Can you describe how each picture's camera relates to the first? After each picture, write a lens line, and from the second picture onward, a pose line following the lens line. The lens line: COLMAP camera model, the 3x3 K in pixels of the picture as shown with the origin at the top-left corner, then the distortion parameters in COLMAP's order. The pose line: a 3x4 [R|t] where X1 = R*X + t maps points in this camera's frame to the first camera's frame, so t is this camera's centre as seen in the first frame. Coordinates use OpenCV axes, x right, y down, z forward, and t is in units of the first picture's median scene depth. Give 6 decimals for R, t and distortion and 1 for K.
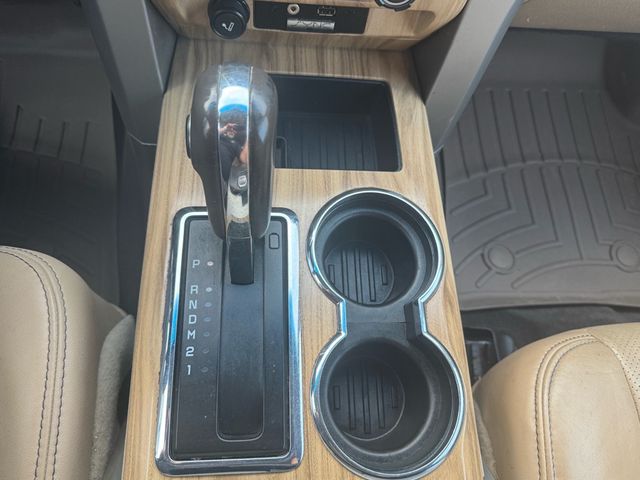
lens RADIAL K [[492.3, 0, 321.1], [0, 492.3, 238.4], [0, 0, 1]] dist [-0.005644, -0.004065]
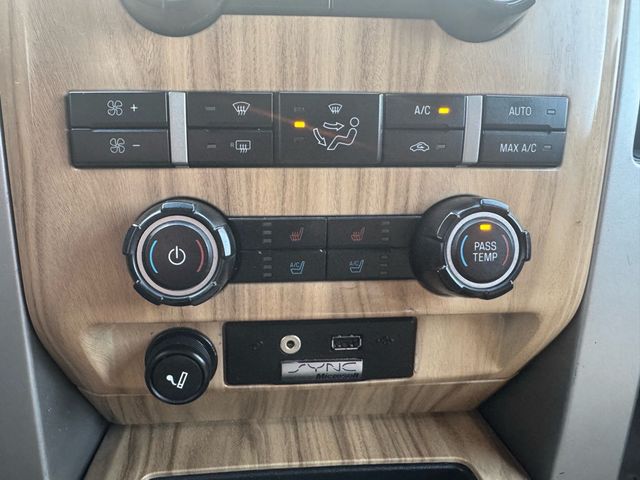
lens RADIAL K [[493.0, 0, 288.9], [0, 493.0, 242.6], [0, 0, 1]] dist [-0.007415, -0.000661]
pose [[0.993893, -0.110281, 0.003862, -0.040764], [0.078668, 0.683572, -0.725631, -0.103386], [0.077383, 0.721503, 0.688073, 0.432781]]
